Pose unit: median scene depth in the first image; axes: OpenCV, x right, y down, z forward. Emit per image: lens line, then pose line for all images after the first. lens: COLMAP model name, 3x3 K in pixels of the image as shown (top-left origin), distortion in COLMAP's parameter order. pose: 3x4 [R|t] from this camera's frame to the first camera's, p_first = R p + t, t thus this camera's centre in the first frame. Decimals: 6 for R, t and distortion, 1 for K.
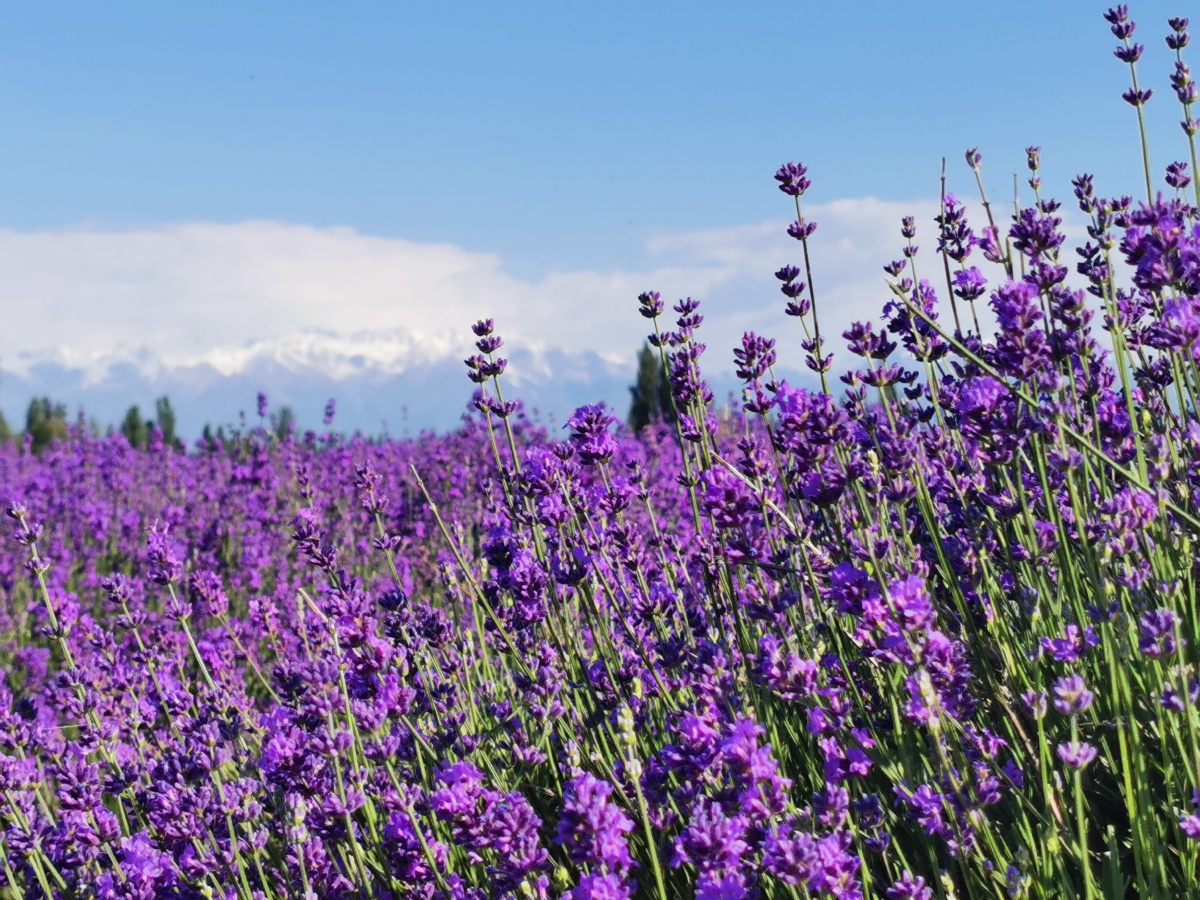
lens RADIAL K [[2801.4, 0, 565.0], [0, 2801.4, 380.3], [0, 0, 1]] dist [0.221722, 0.000000]
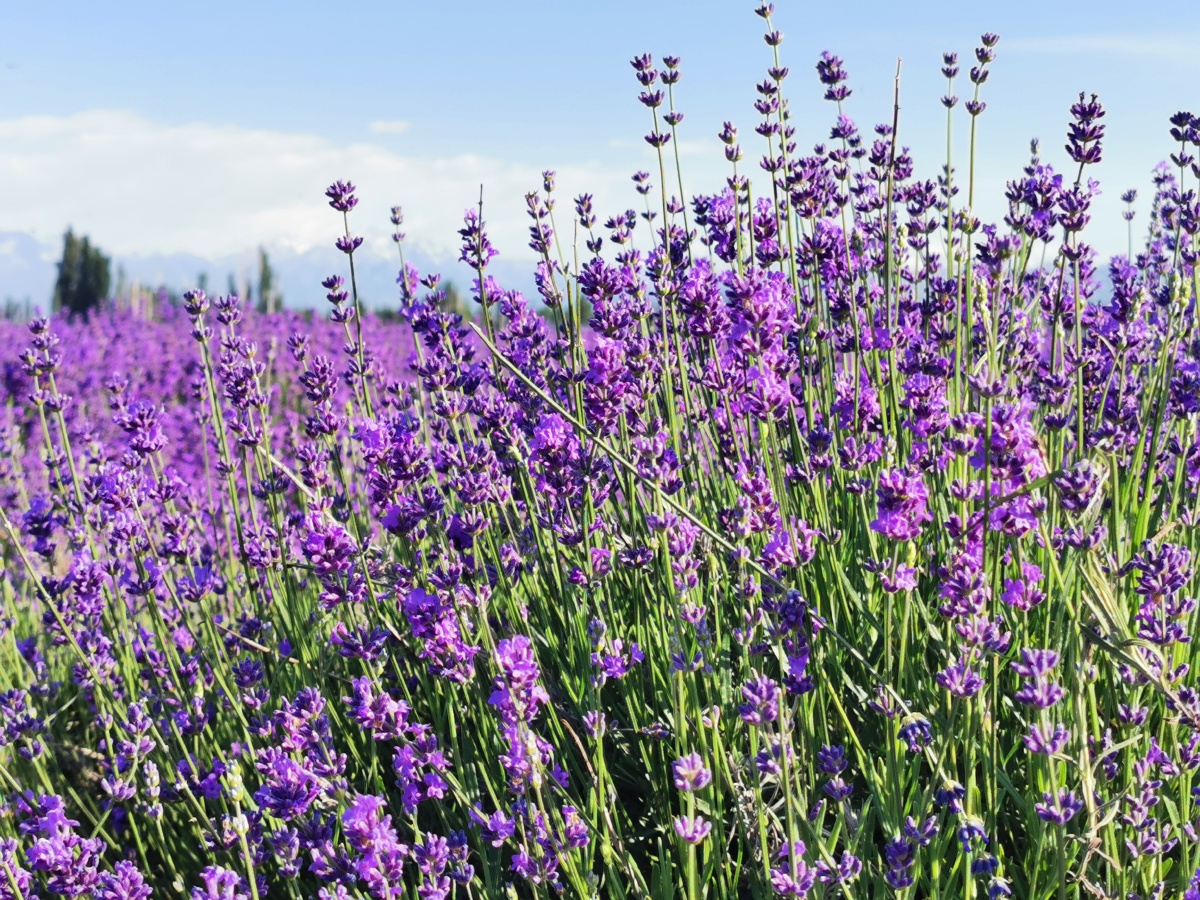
lens RADIAL K [[2233.8, 0, 528.6], [0, 2233.8, 432.5], [0, 0, 1]] dist [0.059665, 0.000000]
pose [[0.972637, 0.013112, 0.231958, -0.051568], [-0.030799, 0.996871, 0.072794, -0.052032], [-0.230278, -0.077947, 0.969998, 0.172356]]
